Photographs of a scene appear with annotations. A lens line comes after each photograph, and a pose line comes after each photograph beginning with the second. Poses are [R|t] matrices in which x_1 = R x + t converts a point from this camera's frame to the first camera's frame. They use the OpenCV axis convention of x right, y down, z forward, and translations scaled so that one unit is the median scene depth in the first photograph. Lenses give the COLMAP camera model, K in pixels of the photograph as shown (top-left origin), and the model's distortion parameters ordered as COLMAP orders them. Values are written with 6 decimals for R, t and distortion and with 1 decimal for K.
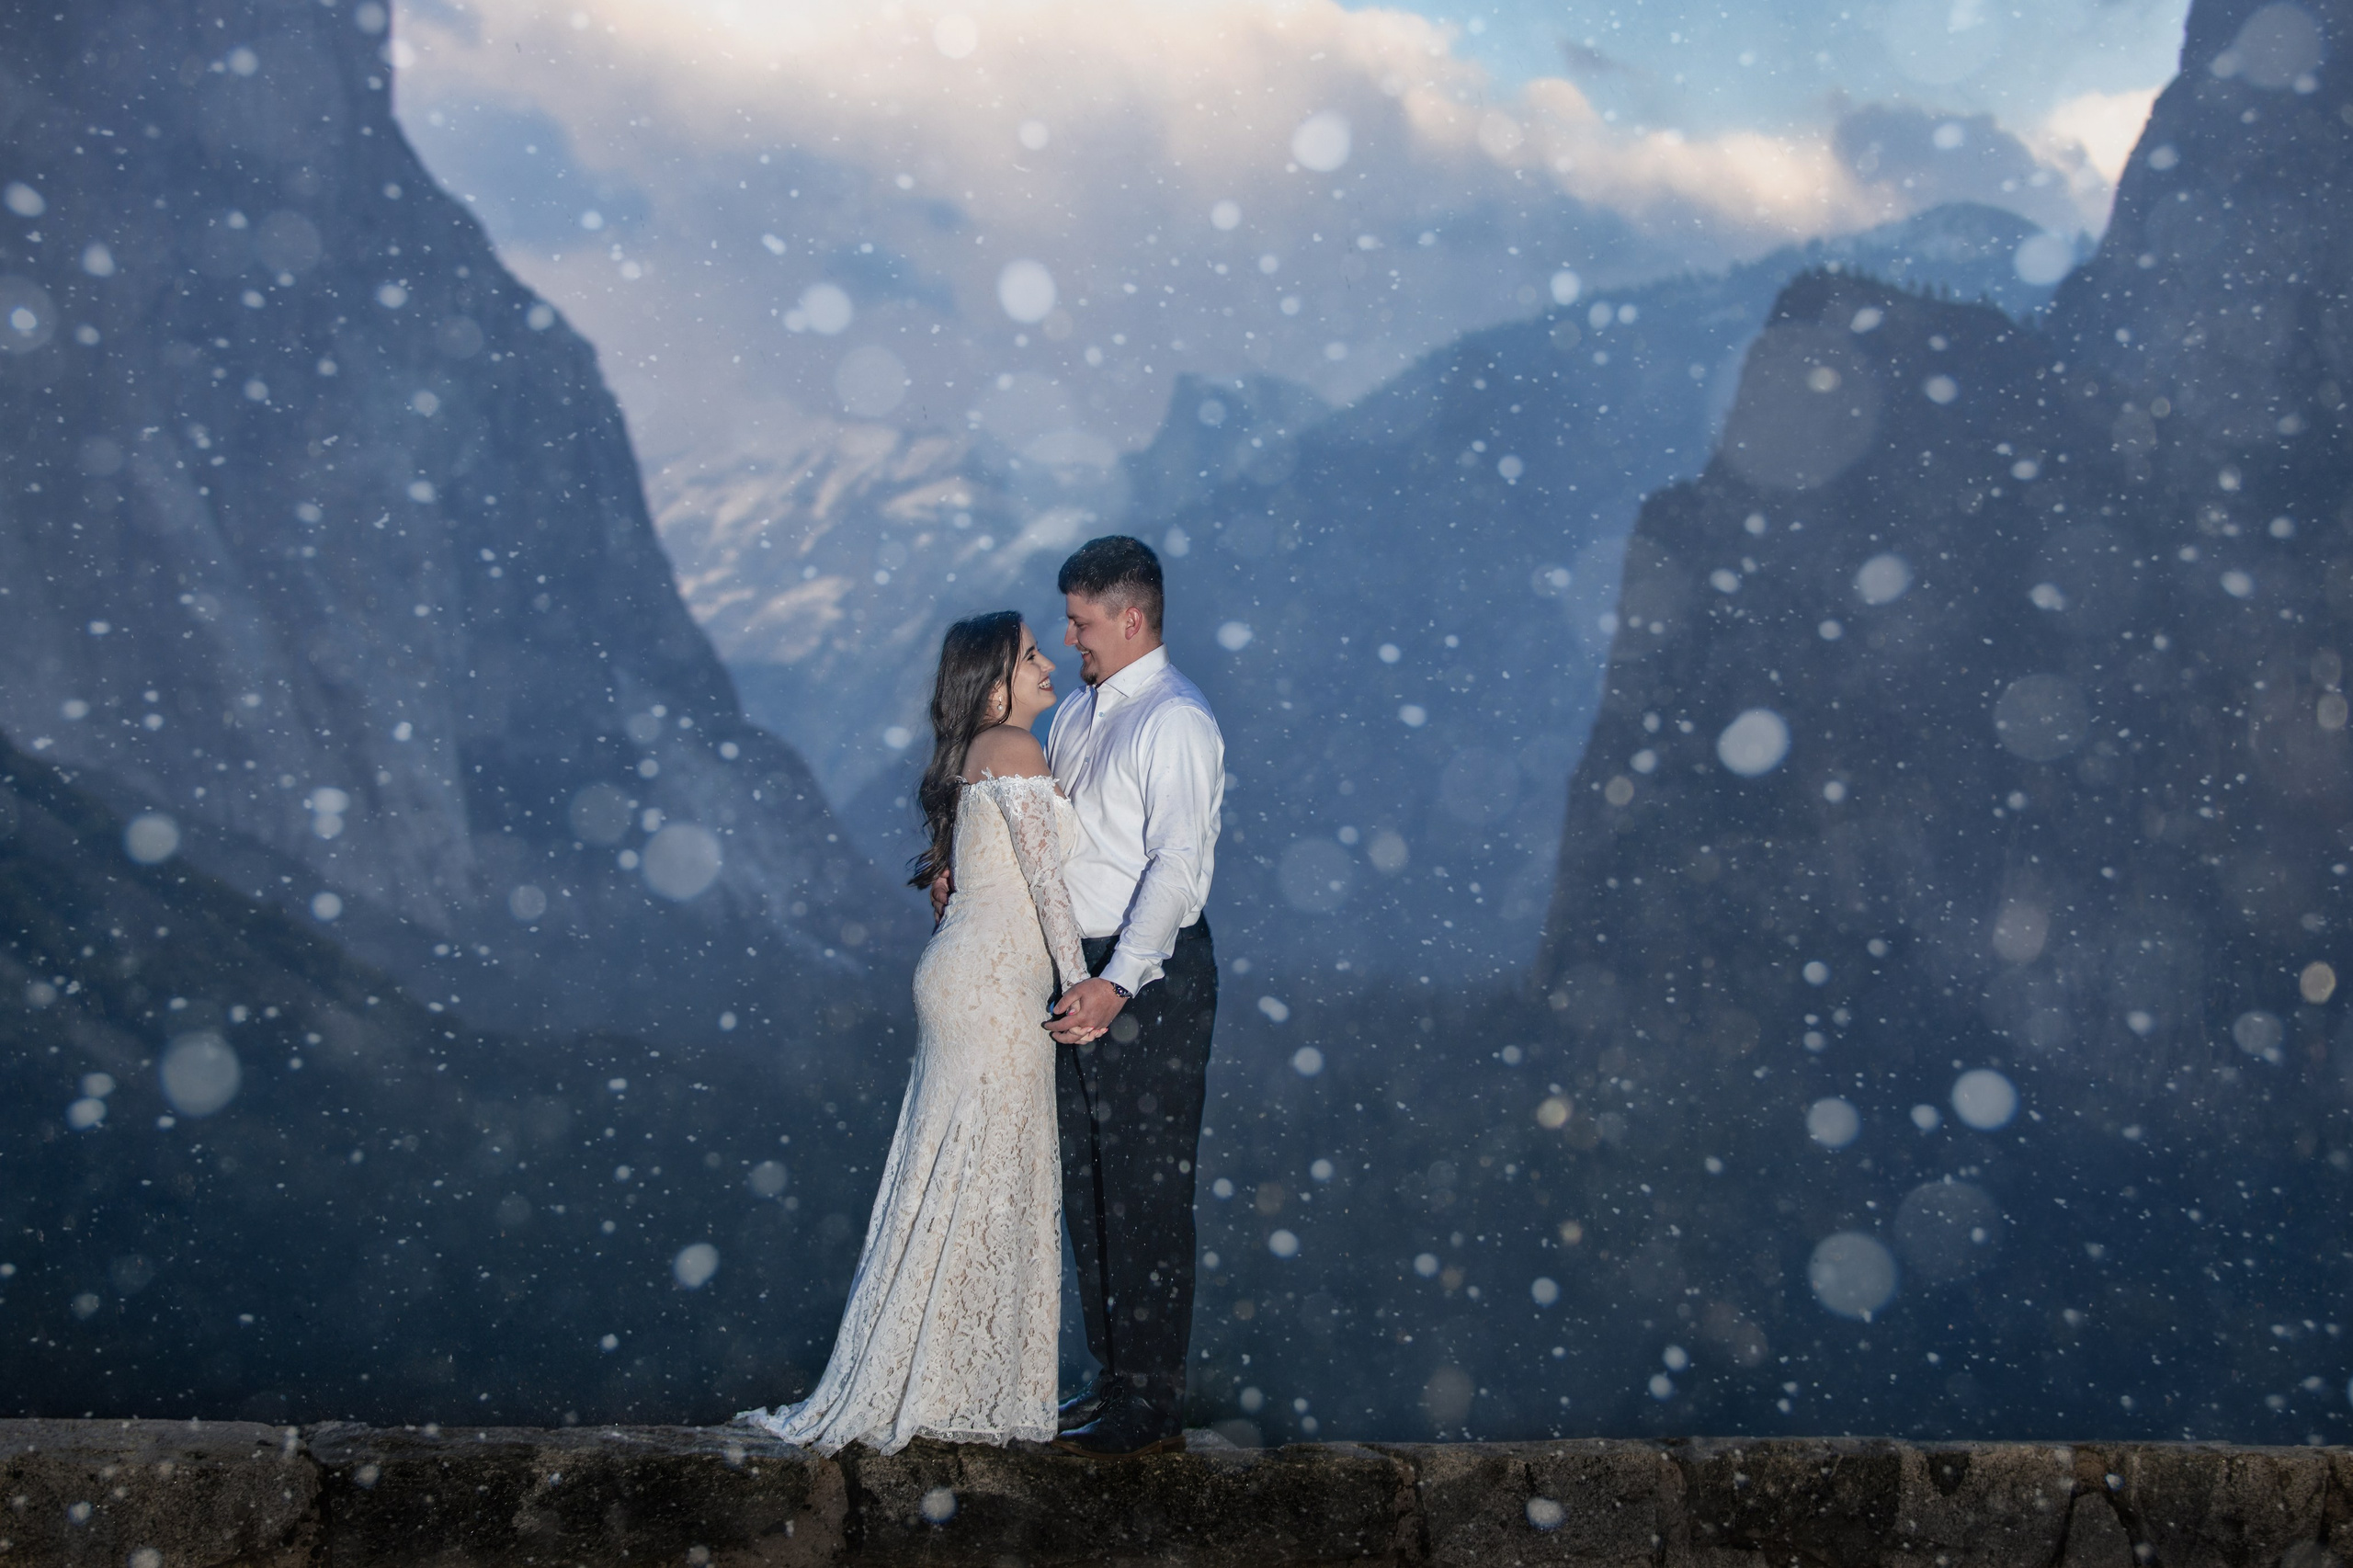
lens RADIAL K [[4720.1, 0, 1016.1], [0, 4720.1, 783.8], [0, 0, 1]] dist [-0.011263, -0.072995]
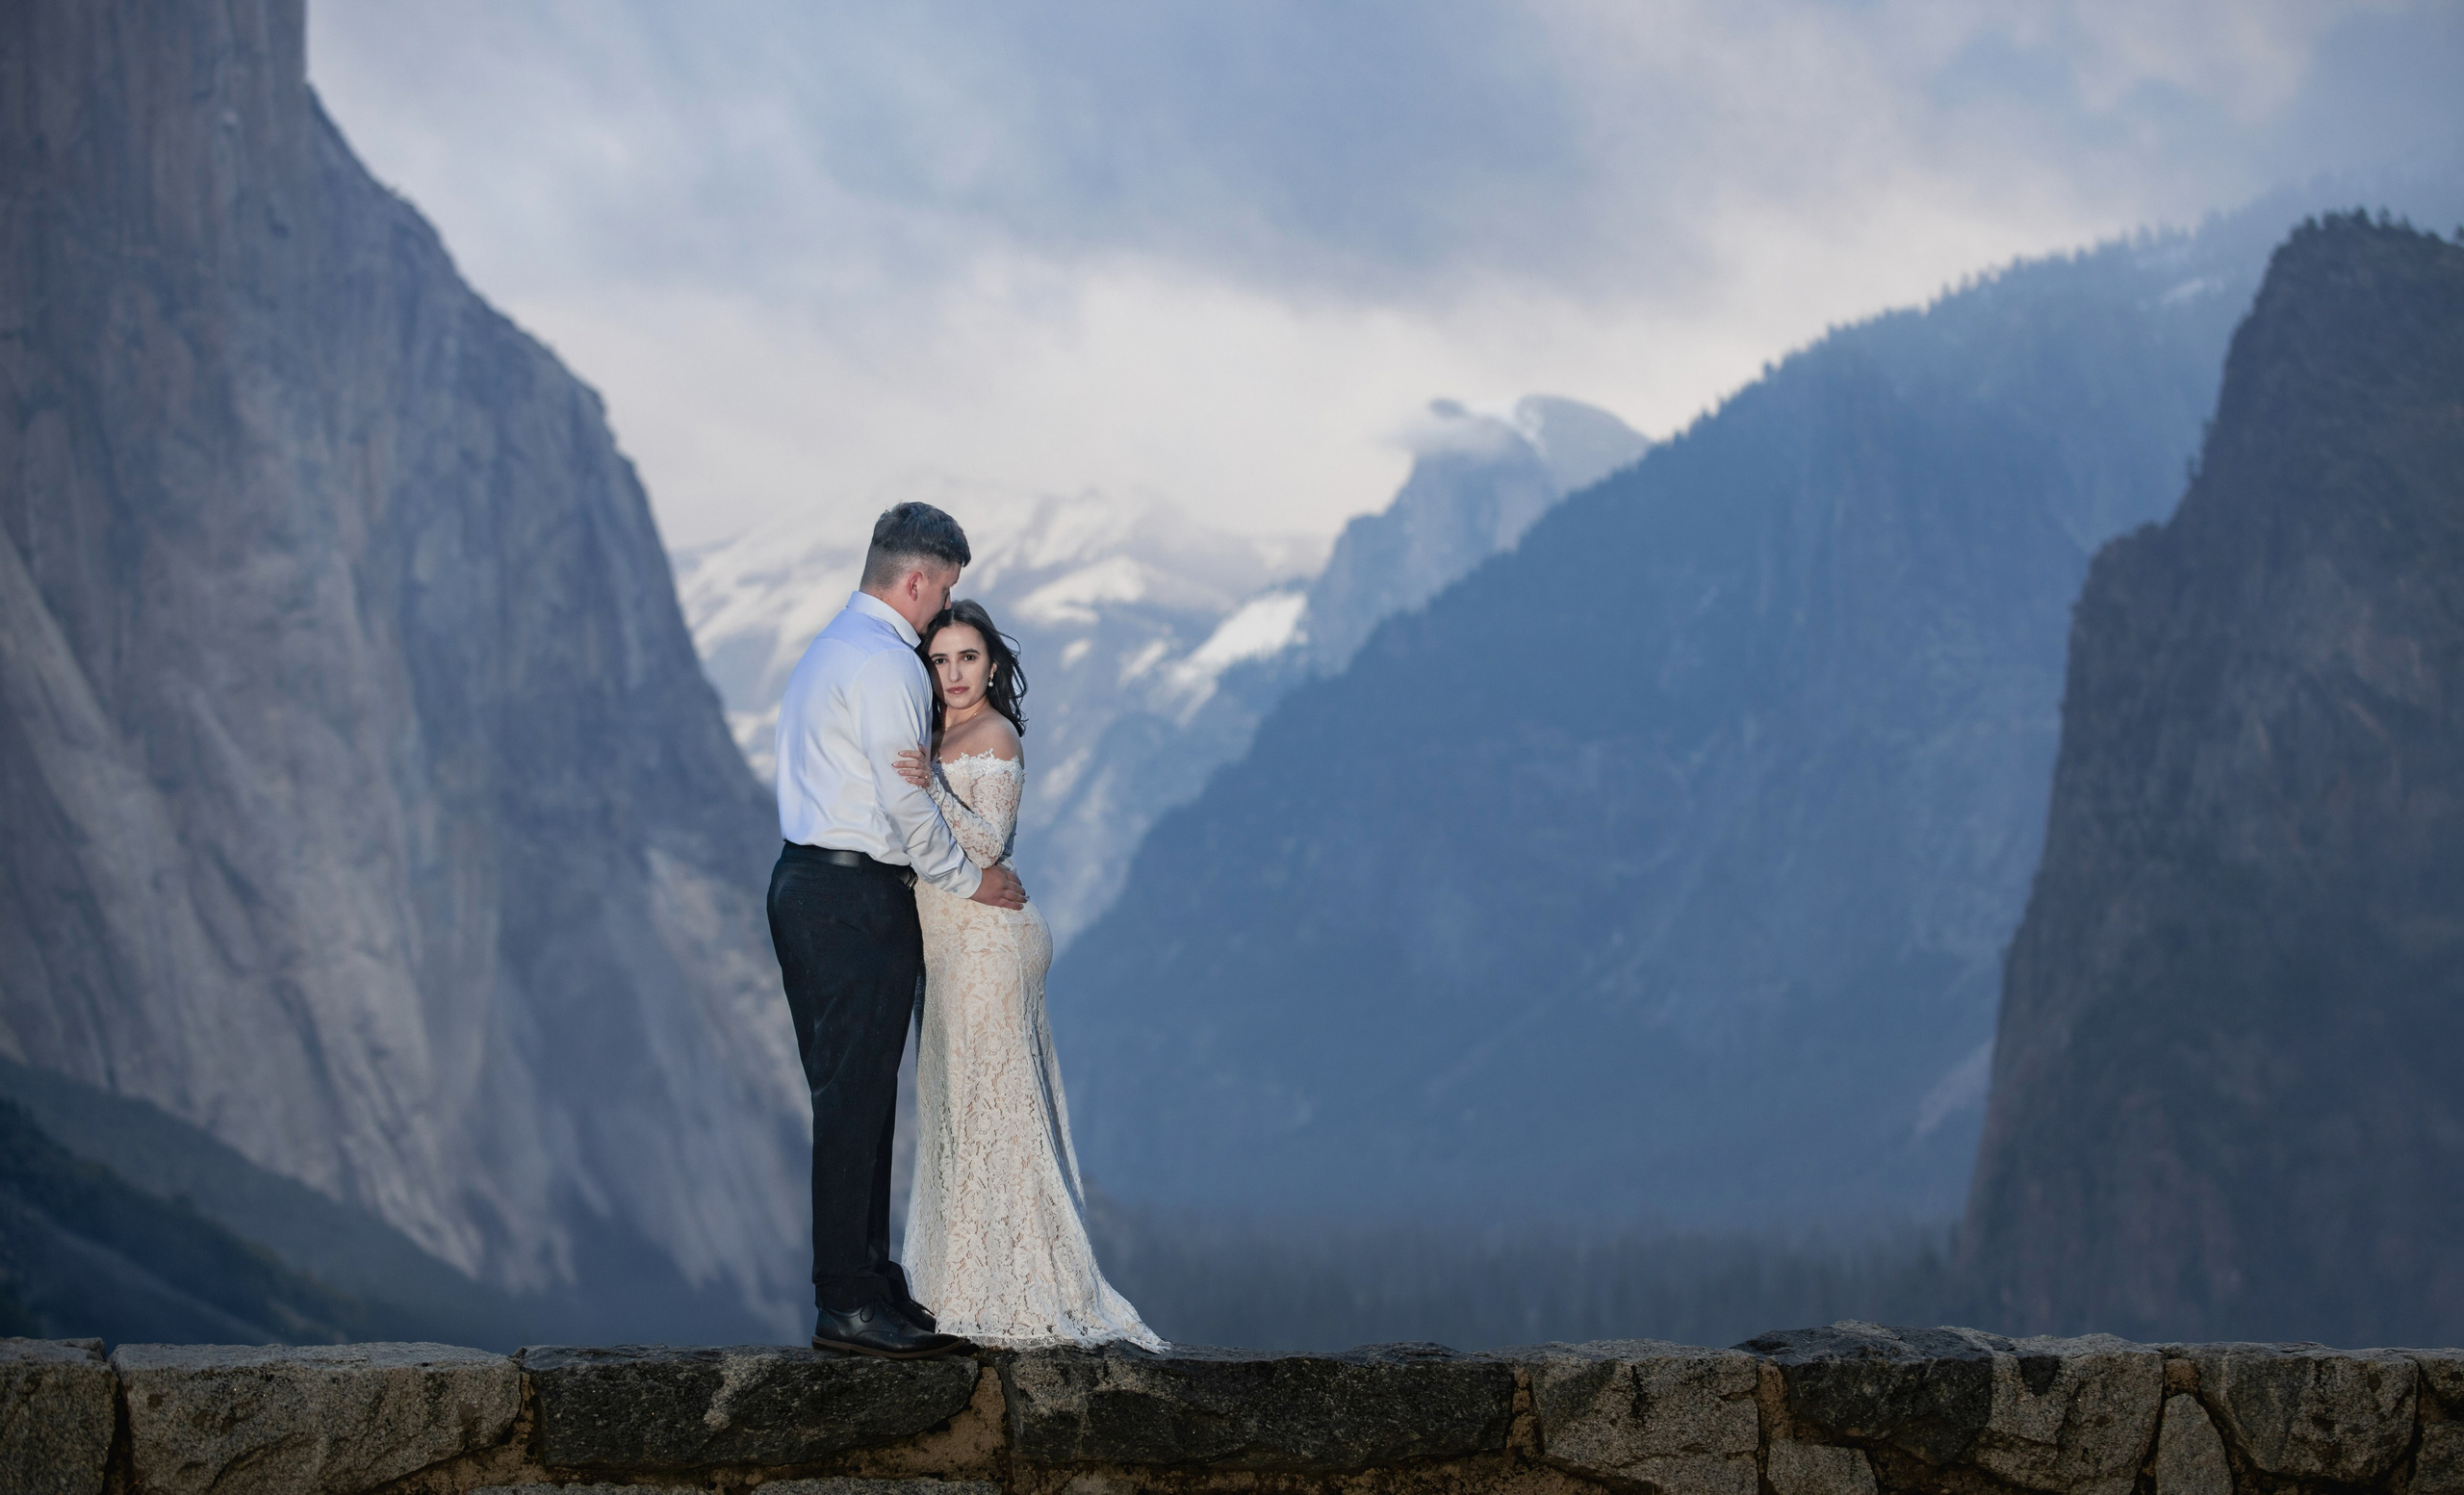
lens RADIAL K [[6753.6, 0, 1232.0], [0, 6753.6, 747.5], [0, 0, 1]] dist [0.104643, 0.009344]
pose [[0.999250, -0.038631, 0.002758, 0.017816], [0.038707, 0.998575, -0.036735, 0.056306], [-0.001334, 0.036814, 0.999321, -0.551796]]
